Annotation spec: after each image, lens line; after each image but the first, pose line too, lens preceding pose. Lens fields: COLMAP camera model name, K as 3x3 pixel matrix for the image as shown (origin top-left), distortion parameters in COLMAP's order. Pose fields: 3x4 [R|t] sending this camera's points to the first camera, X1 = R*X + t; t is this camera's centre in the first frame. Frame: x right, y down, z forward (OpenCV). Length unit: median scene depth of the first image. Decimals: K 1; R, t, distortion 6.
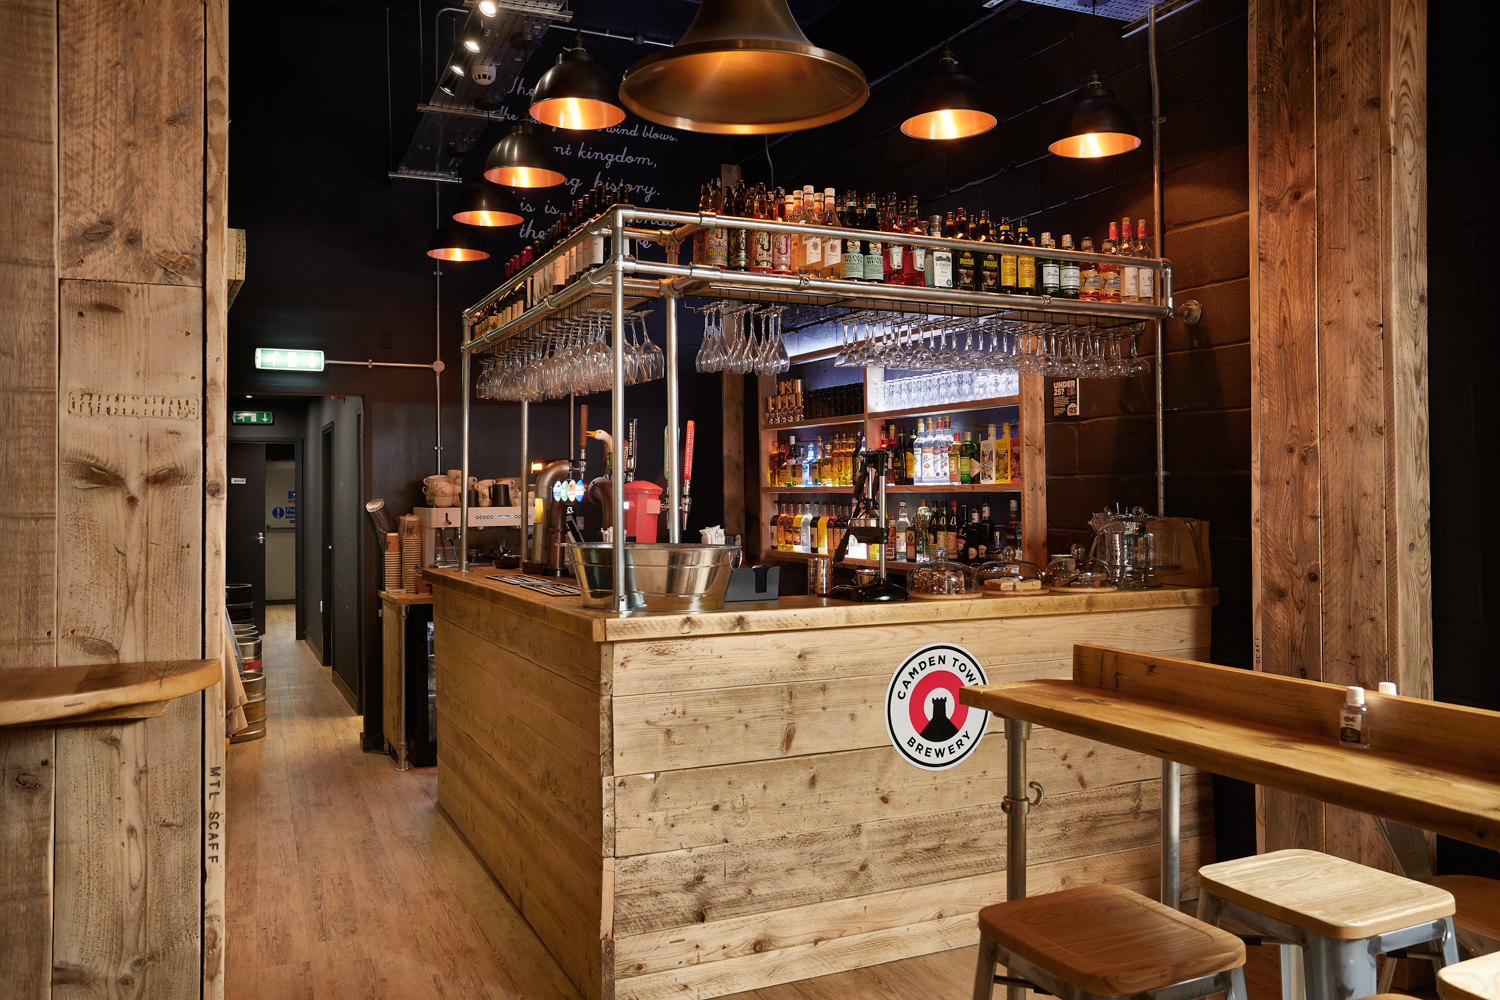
lens RADIAL K [[1196.1, 0, 754.0], [0, 1196.1, 474.1], [0, 0, 1]] dist [-0.011081, 0.049031]
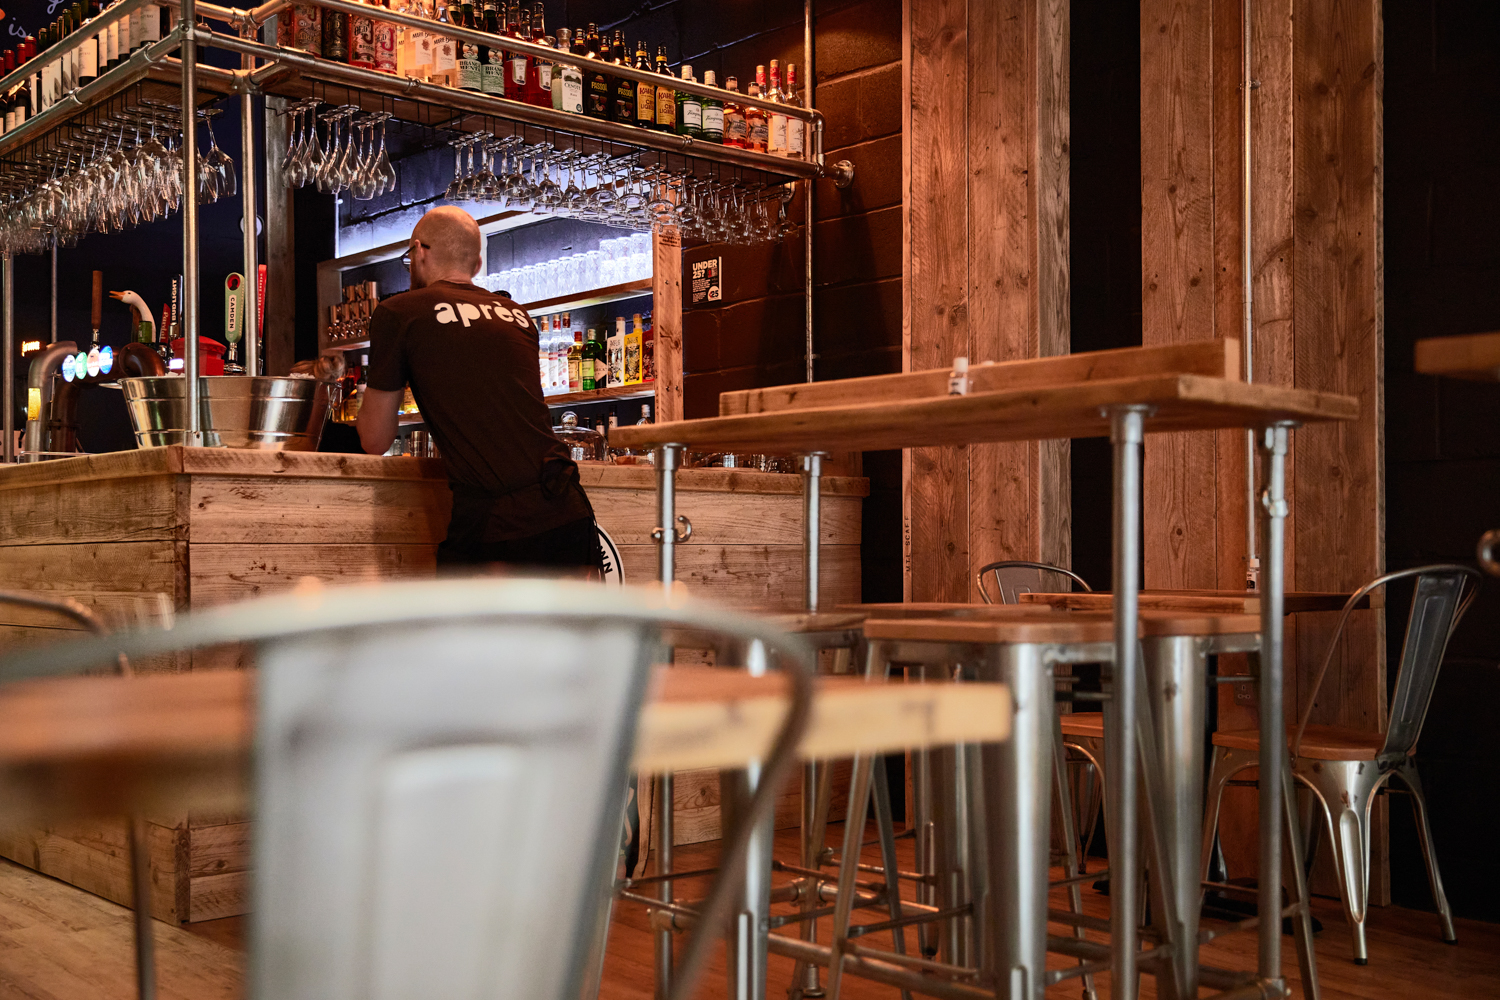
lens RADIAL K [[1680.2, 0, 747.8], [0, 1680.2, 569.1], [0, 0, 1]] dist [0.014097, 0.076098]
pose [[0.959356, 0.001398, 0.282196, -0.066499], [-0.005129, 0.999909, 0.012482, 0.165994], [-0.282153, -0.013422, 0.959276, -0.221001]]
